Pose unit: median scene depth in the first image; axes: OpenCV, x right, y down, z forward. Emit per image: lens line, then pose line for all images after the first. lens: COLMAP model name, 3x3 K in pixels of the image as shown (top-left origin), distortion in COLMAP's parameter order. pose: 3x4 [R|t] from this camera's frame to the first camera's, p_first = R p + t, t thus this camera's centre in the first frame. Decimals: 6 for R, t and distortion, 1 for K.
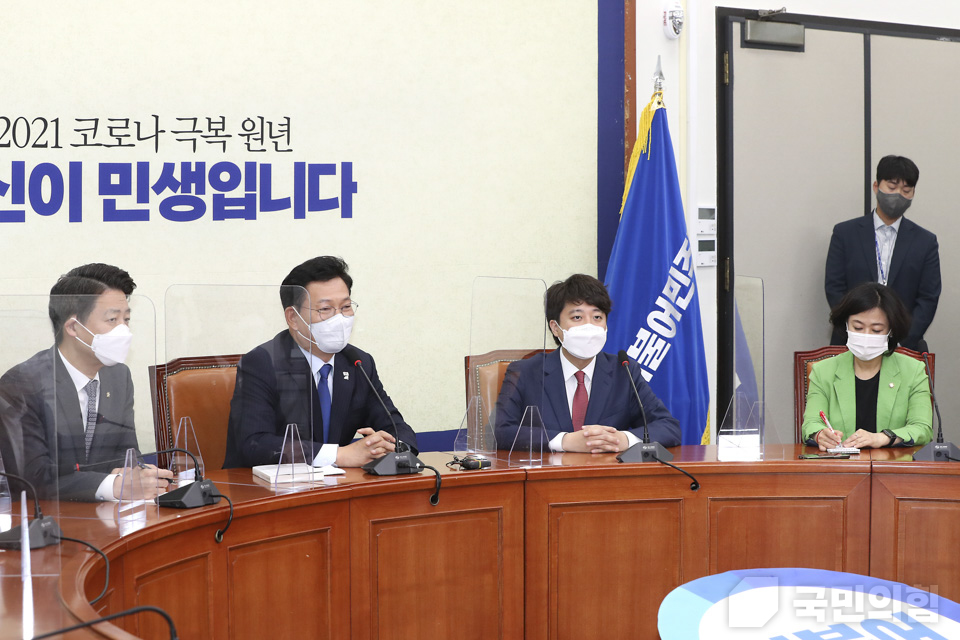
lens RADIAL K [[2047.8, 0, 480.3], [0, 2047.8, 343.9], [0, 0, 1]] dist [-0.359008, 0.324735]
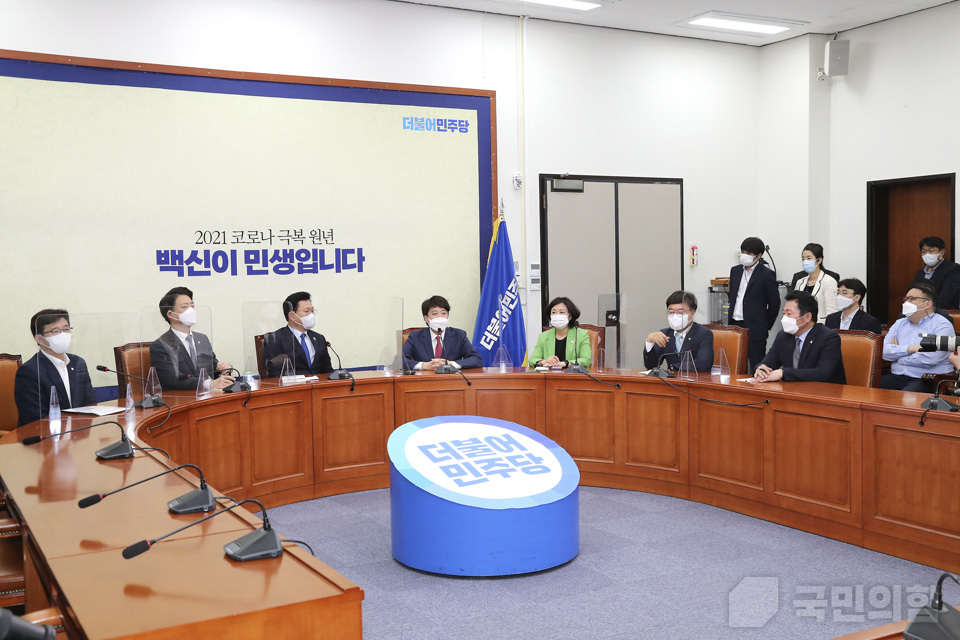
lens RADIAL K [[989.6, 0, 480.0], [0, 989.6, 320.0], [0, 0, 1]] dist [-0.005532, 0.001578]
pose [[0.995170, -0.011791, -0.097458, 0.188229], [0.010985, 0.999901, -0.008801, 0.004750], [0.097552, 0.007688, 0.995201, -0.116222]]
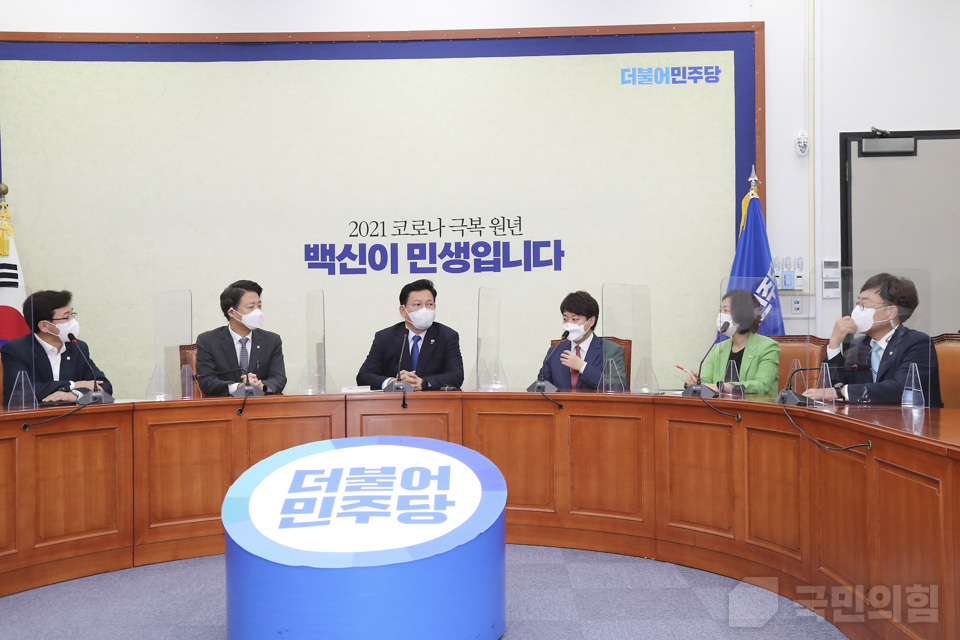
lens RADIAL K [[1090.5, 0, 484.1], [0, 1090.5, 329.9], [0, 0, 1]] dist [0.016167, 0.006887]
pose [[0.802113, -0.008255, -0.597116, 0.483998], [-0.024983, 0.998565, -0.047365, 0.040874], [0.596650, 0.052910, 0.800755, 0.191057]]
